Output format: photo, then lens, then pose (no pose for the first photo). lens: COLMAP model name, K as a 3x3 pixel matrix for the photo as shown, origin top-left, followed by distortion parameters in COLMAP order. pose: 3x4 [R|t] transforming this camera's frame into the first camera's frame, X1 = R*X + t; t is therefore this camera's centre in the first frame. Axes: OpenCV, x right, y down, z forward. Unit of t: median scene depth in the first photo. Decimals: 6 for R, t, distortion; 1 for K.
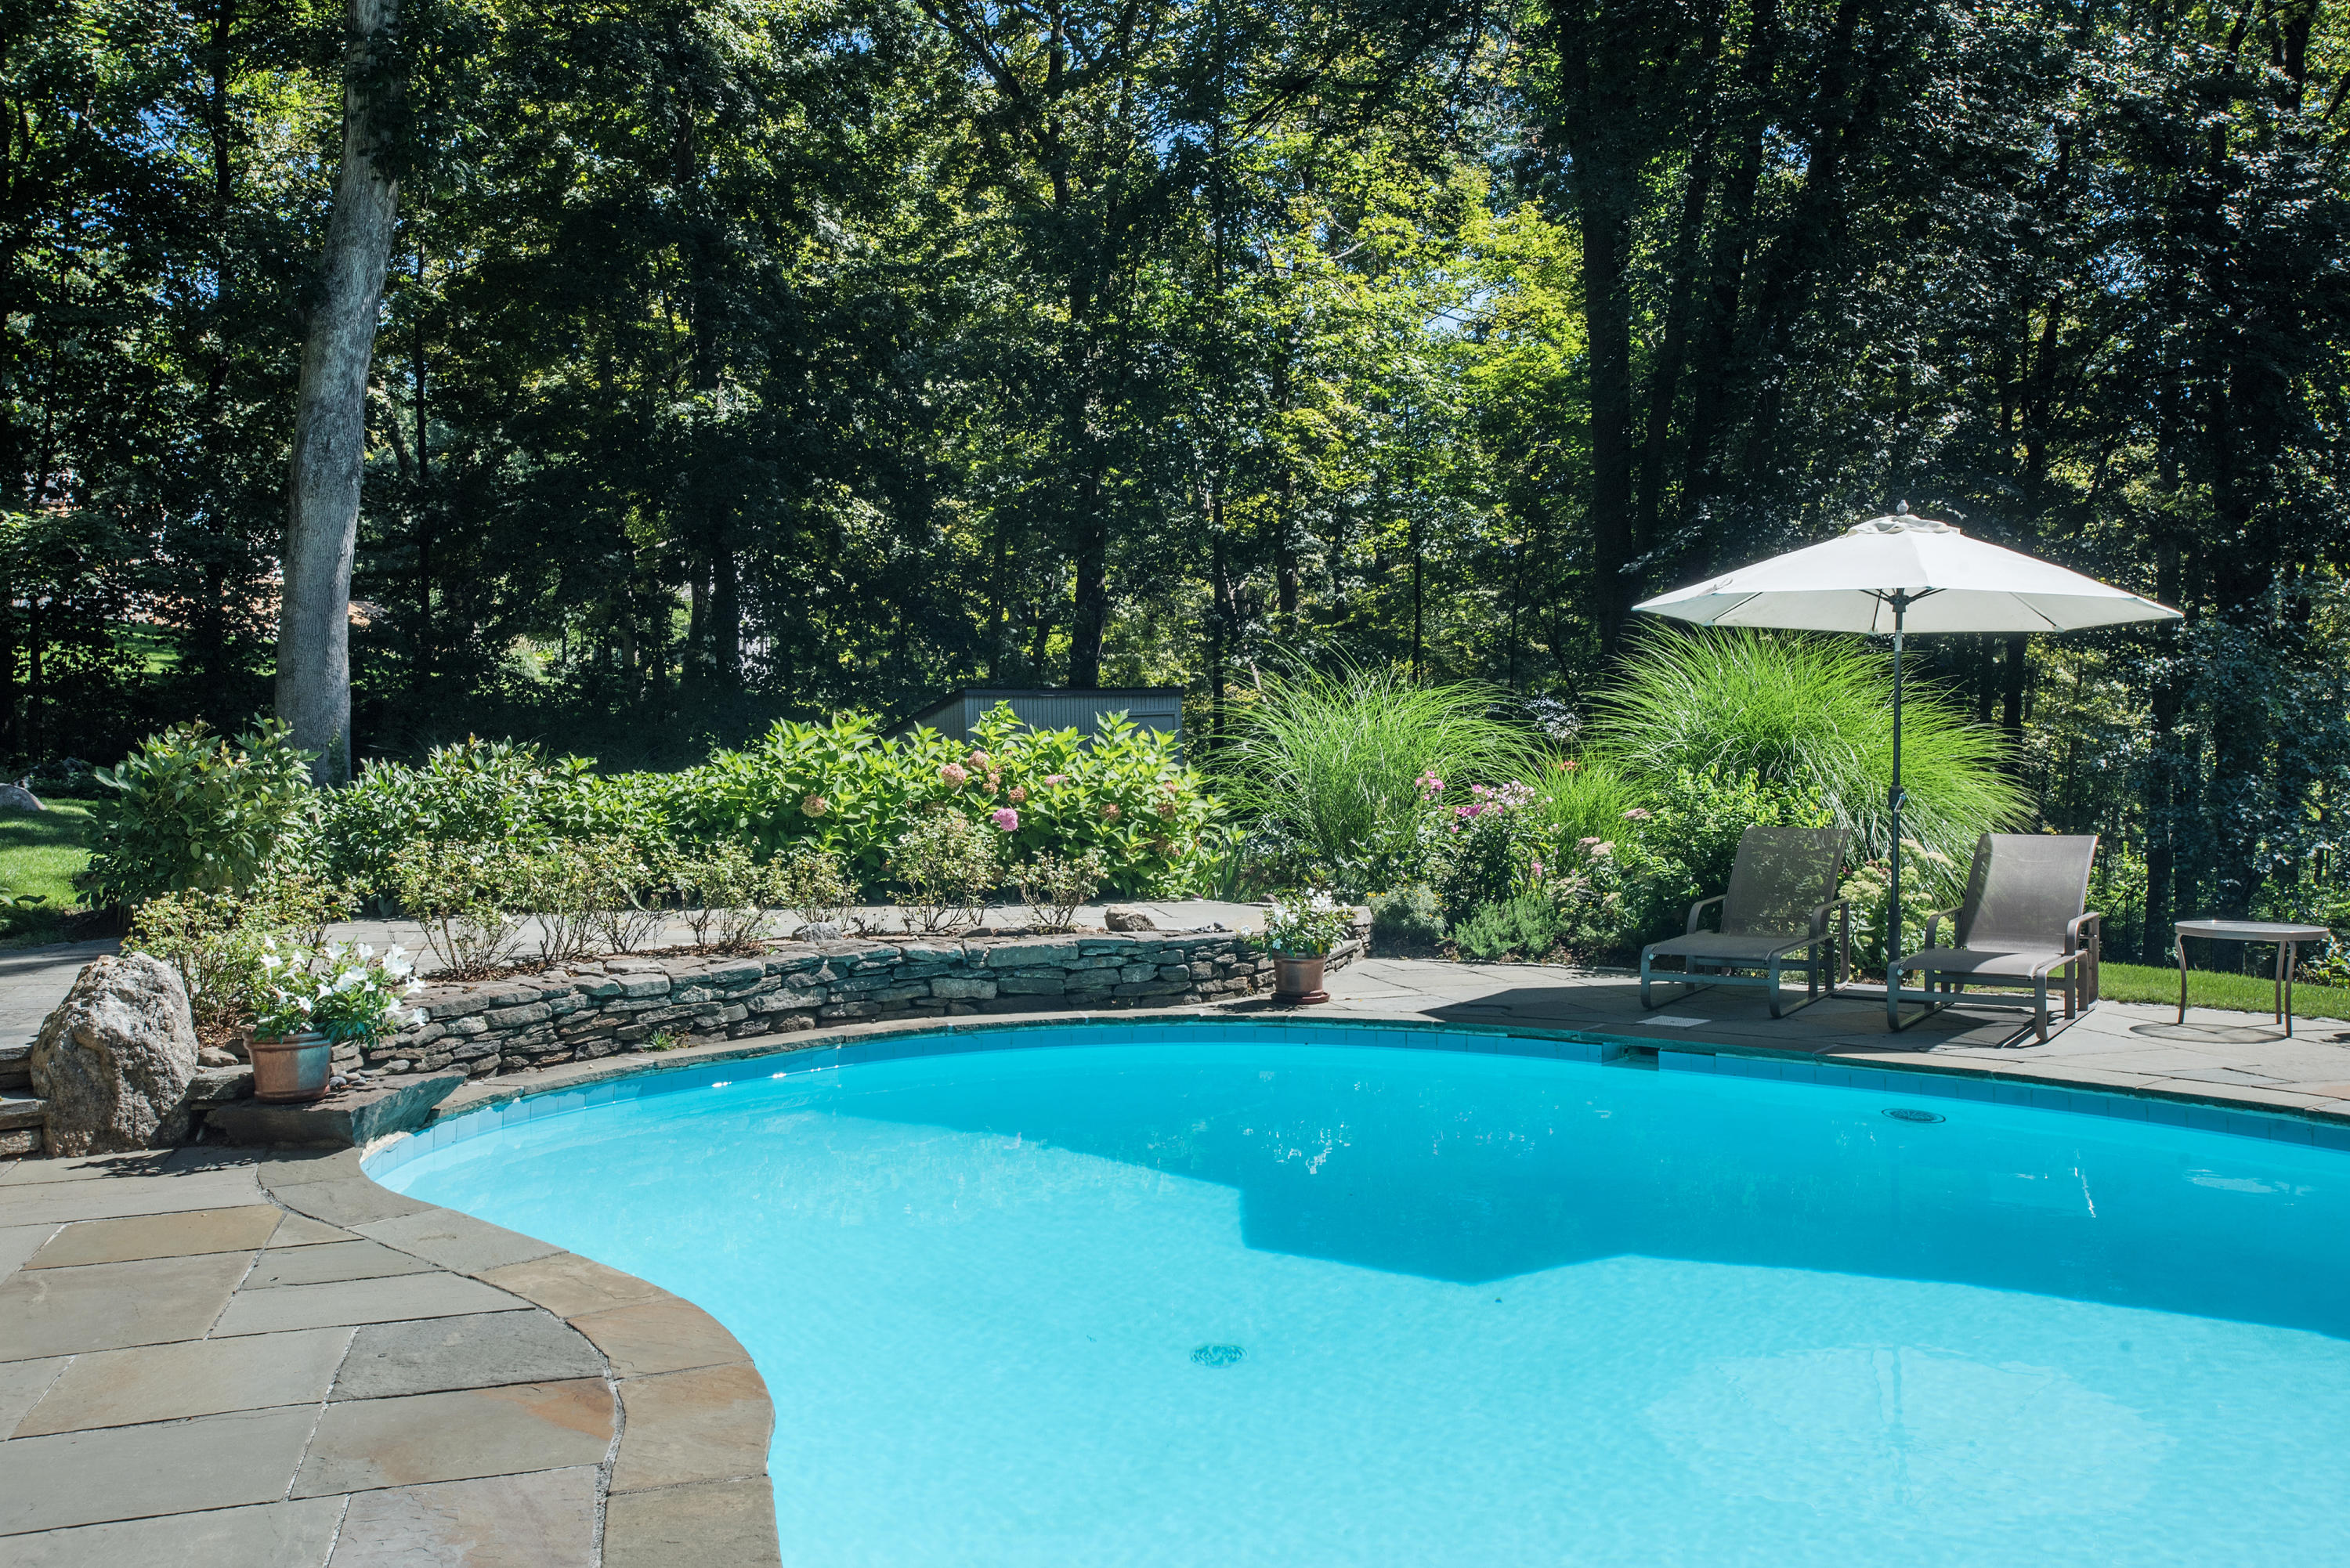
lens RADIAL K [[2337.5, 0, 1175.0], [0, 2337.5, 784.0], [0, 0, 1]] dist [0.084641, 0.009711]
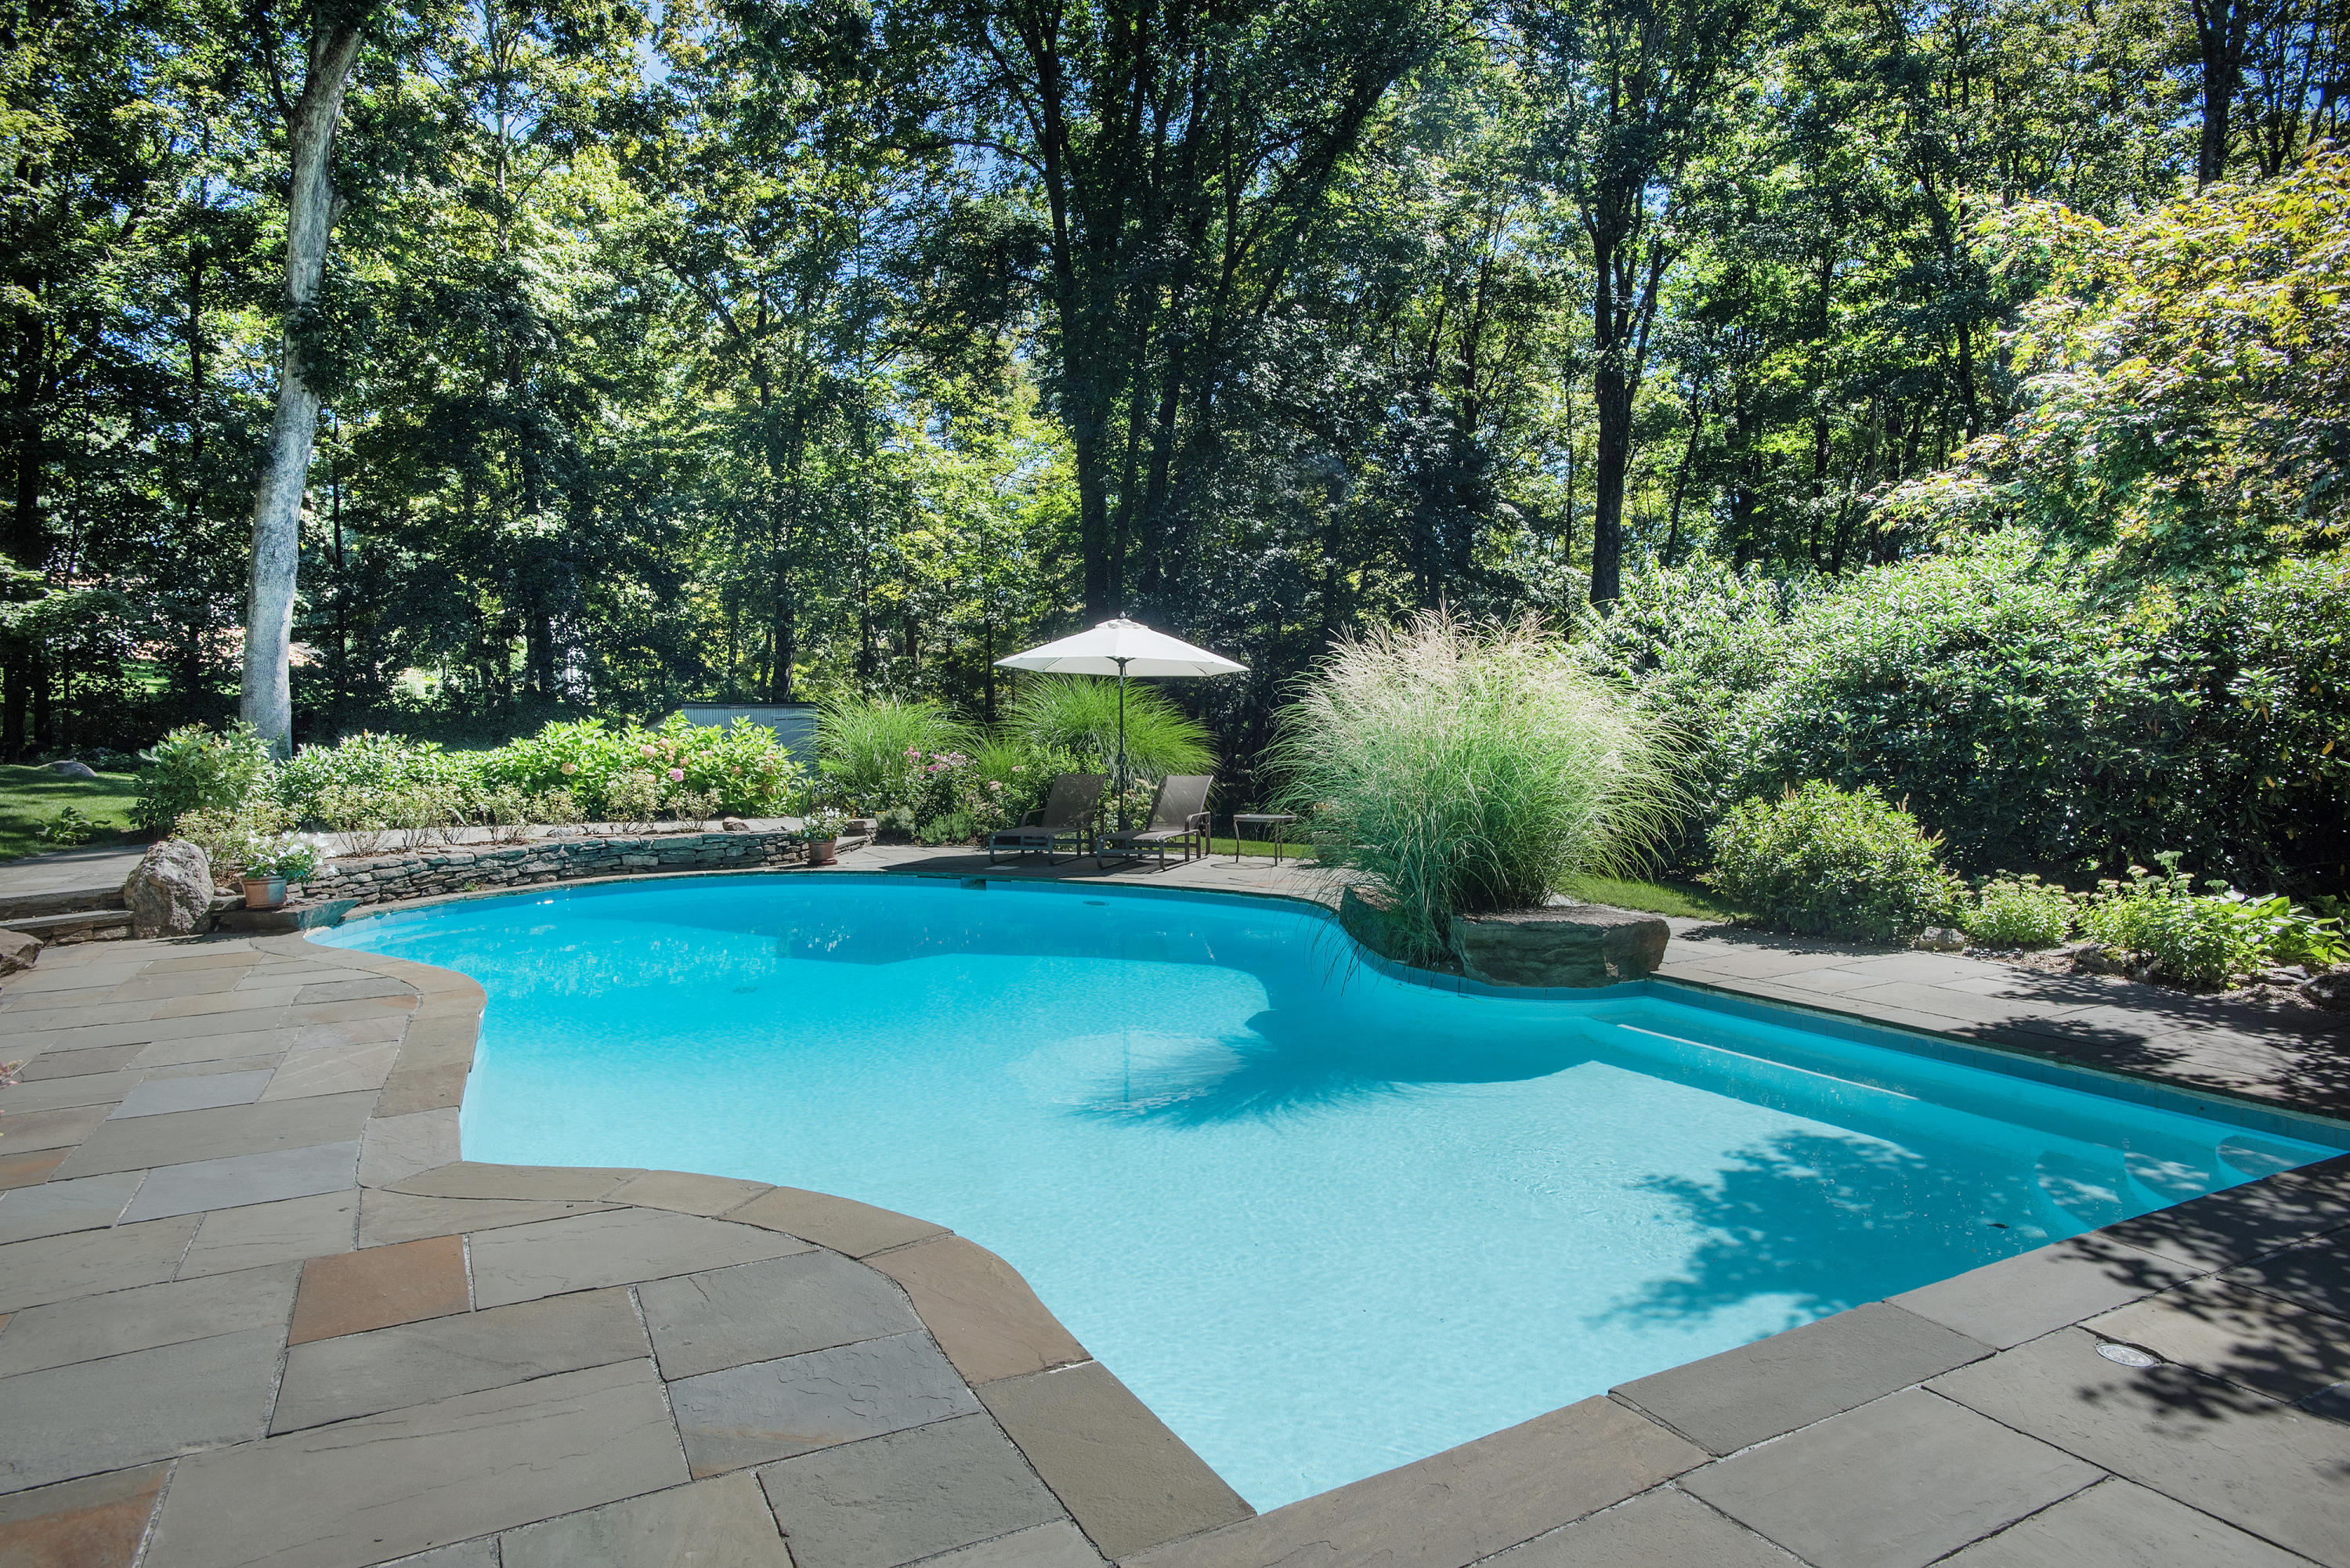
lens RADIAL K [[1501.6, 0, 1175.0], [0, 1501.6, 784.0], [0, 0, 1]] dist [-0.002404, 0.029731]
pose [[0.980964, -0.010277, 0.193919, 0.083624], [0.007430, 0.999854, 0.015398, 0.006817], [-0.194049, -0.013664, 0.980897, -0.244858]]
